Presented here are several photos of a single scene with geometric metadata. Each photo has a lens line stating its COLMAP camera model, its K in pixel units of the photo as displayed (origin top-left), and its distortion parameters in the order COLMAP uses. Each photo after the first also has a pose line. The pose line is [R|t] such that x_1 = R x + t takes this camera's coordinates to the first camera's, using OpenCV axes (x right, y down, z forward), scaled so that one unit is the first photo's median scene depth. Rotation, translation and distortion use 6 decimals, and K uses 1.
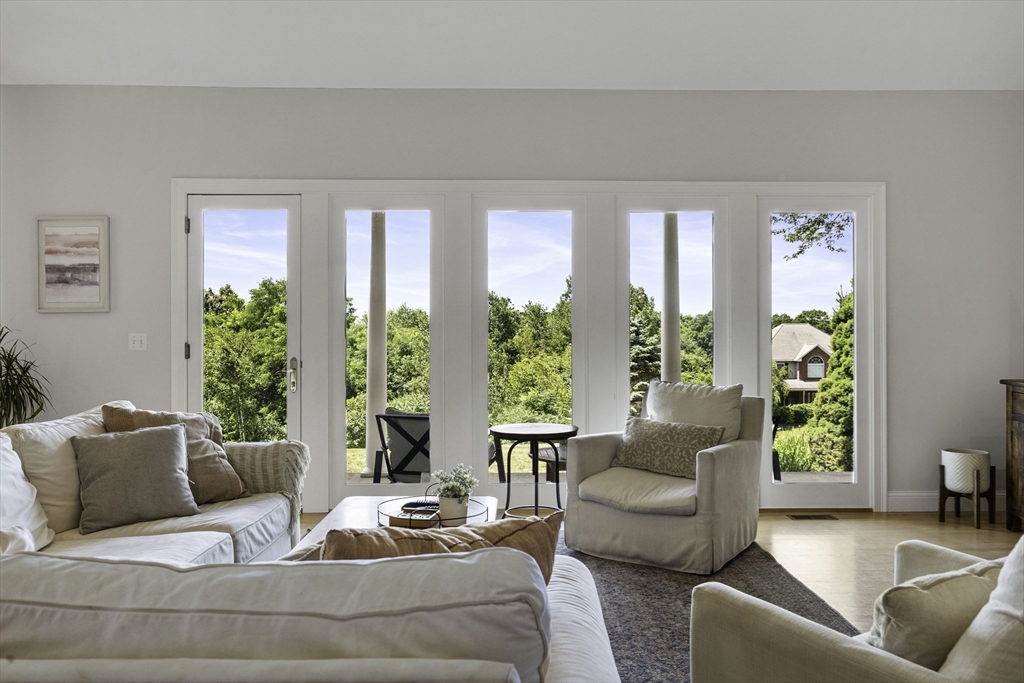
lens RADIAL K [[822.4, 0, 514.1], [0, 822.4, 326.6], [0, 0, 1]] dist [-0.002439, -0.000861]
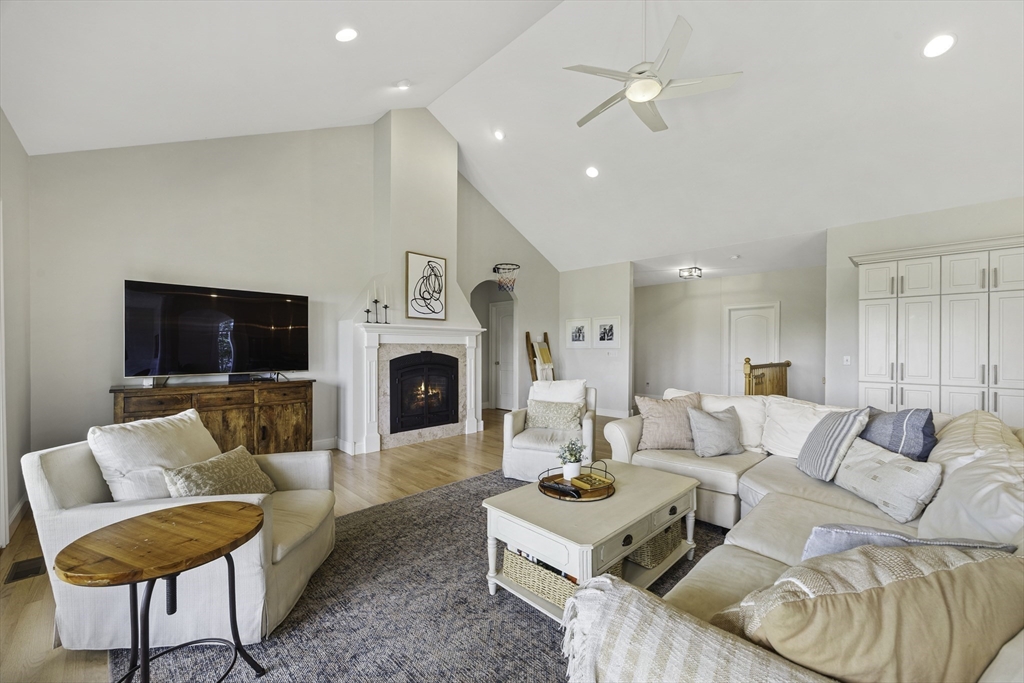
lens RADIAL K [[396.1, 0, 517.4], [0, 396.1, 347.7], [0, 0, 1]] dist [-0.001208, 0.000352]
pose [[-0.693744, -0.001211, 0.720220, -0.295396], [-0.003295, 0.999993, -0.001493, -0.004405], [-0.720214, -0.003409, -0.693744, 0.886072]]
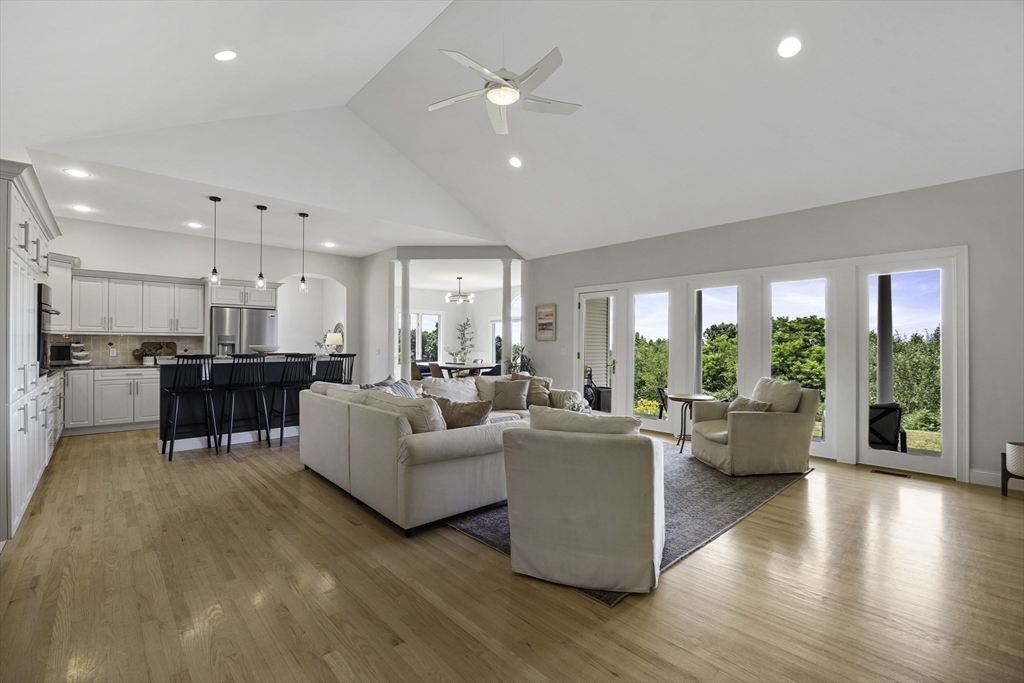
lens RADIAL K [[449.8, 0, 512.0], [0, 449.8, 341.5], [0, 0, 1]] dist [-0.016136, -0.000245]
pose [[0.666347, -0.001403, -0.745641, 0.494803], [-0.004535, 0.999972, -0.005934, -0.004600], [0.745628, 0.007336, 0.666322, -0.070068]]
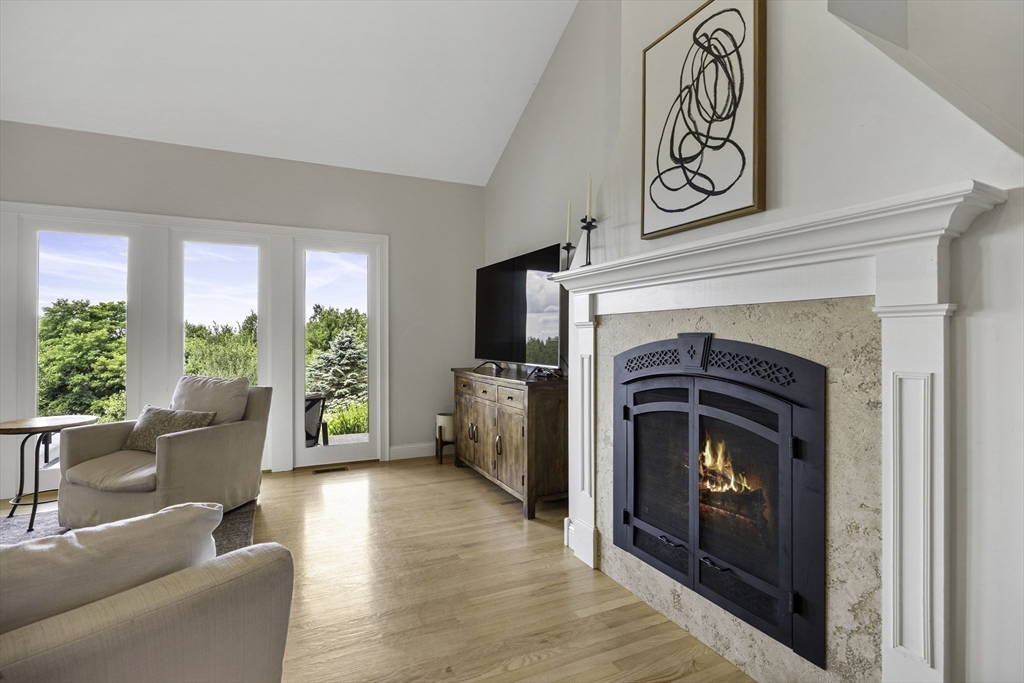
lens RADIAL K [[500.8, 0, 514.8], [0, 500.8, 333.7], [0, 0, 1]] dist [-0.001902, -0.000305]
pose [[0.909939, 0.004947, 0.414712, 0.286862], [-0.001563, 0.999963, -0.008497, 0.007020], [-0.414738, 0.007084, 0.909913, 0.095620]]
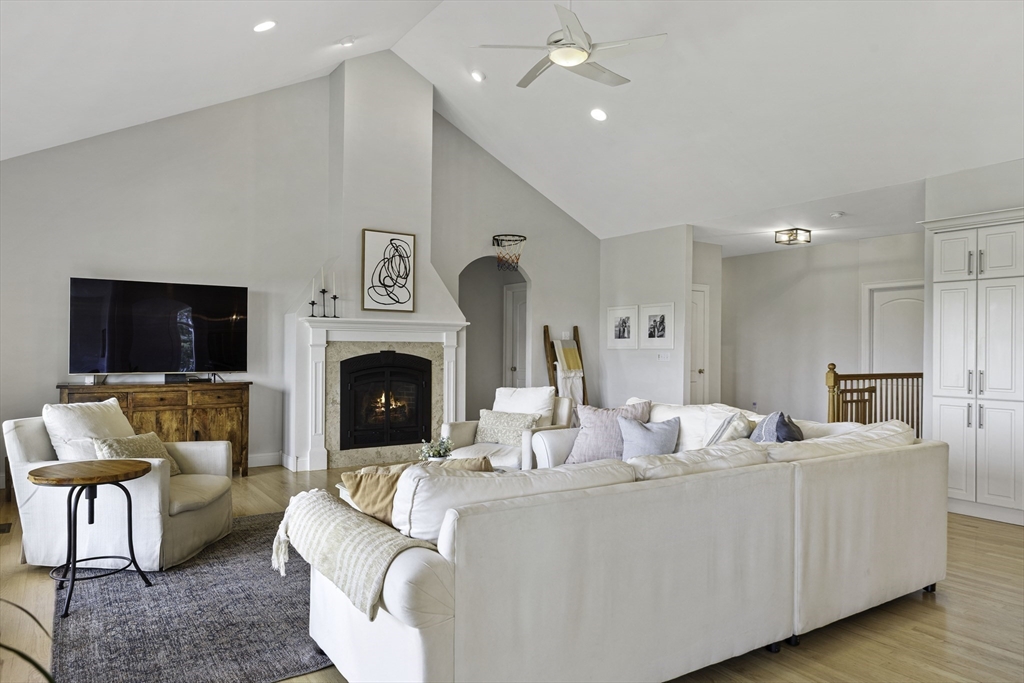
lens RADIAL K [[673.4, 0, 512.0], [0, 673.4, 341.5], [0, 0, 1]] dist [0.000164, -0.005689]
pose [[-0.532463, 0.004267, 0.846443, -0.696203], [-0.008603, 0.999908, -0.010452, -0.003372], [-0.846410, -0.012847, -0.532377, 0.873541]]
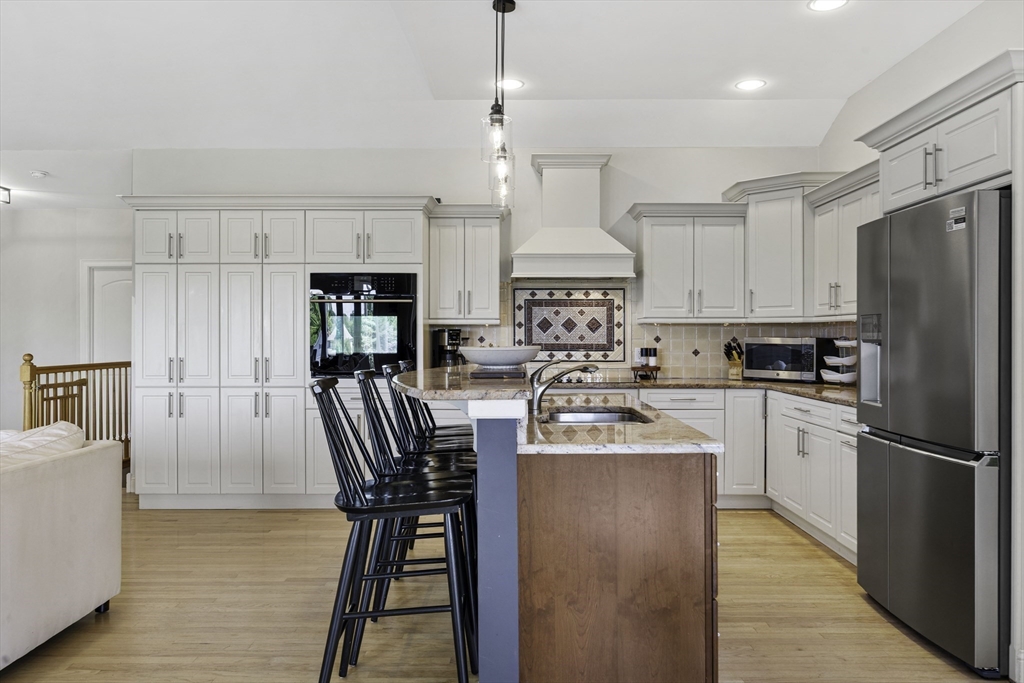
lens RADIAL K [[754.1, 0, 512.0], [0, 754.1, 341.5], [0, 0, 1]] dist [0.002235, -0.001445]
pose [[-0.999895, 0.001386, 0.014454, -0.712670], [0.001461, 0.999985, 0.005203, -0.005001], [-0.014446, 0.005223, -0.999882, 0.835328]]
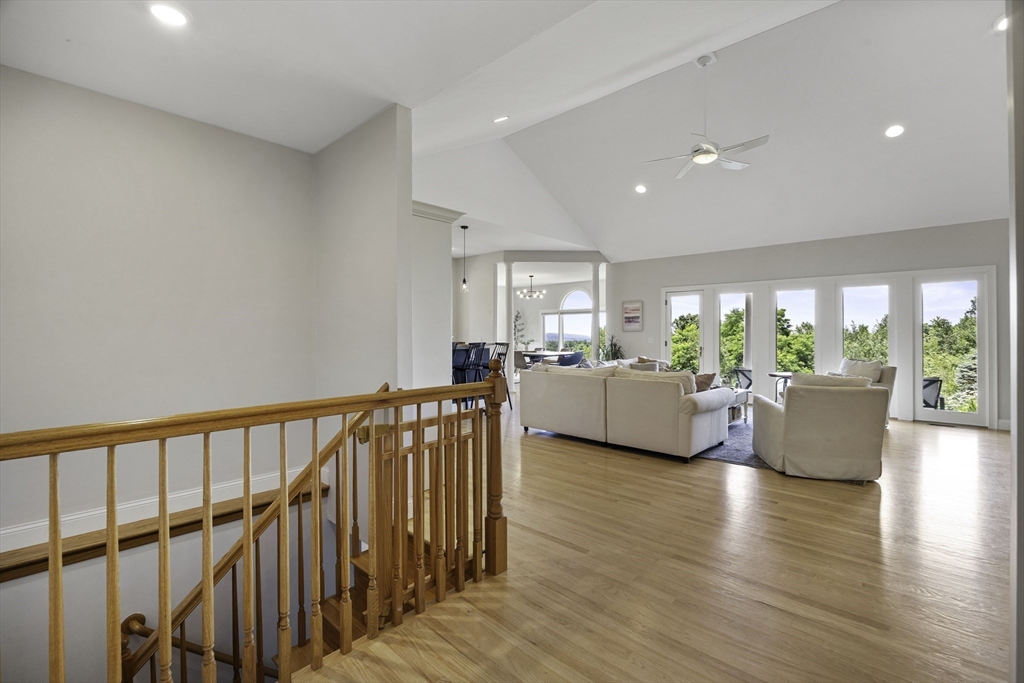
lens RADIAL K [[445.3, 0, 512.8], [0, 445.3, 332.2], [0, 0, 1]] dist [-0.014127, 0.000442]
pose [[0.721298, -0.001667, -0.692622, 0.339848], [-0.002048, 0.999988, -0.004540, -0.004055], [0.692621, 0.004693, 0.721286, -0.594419]]
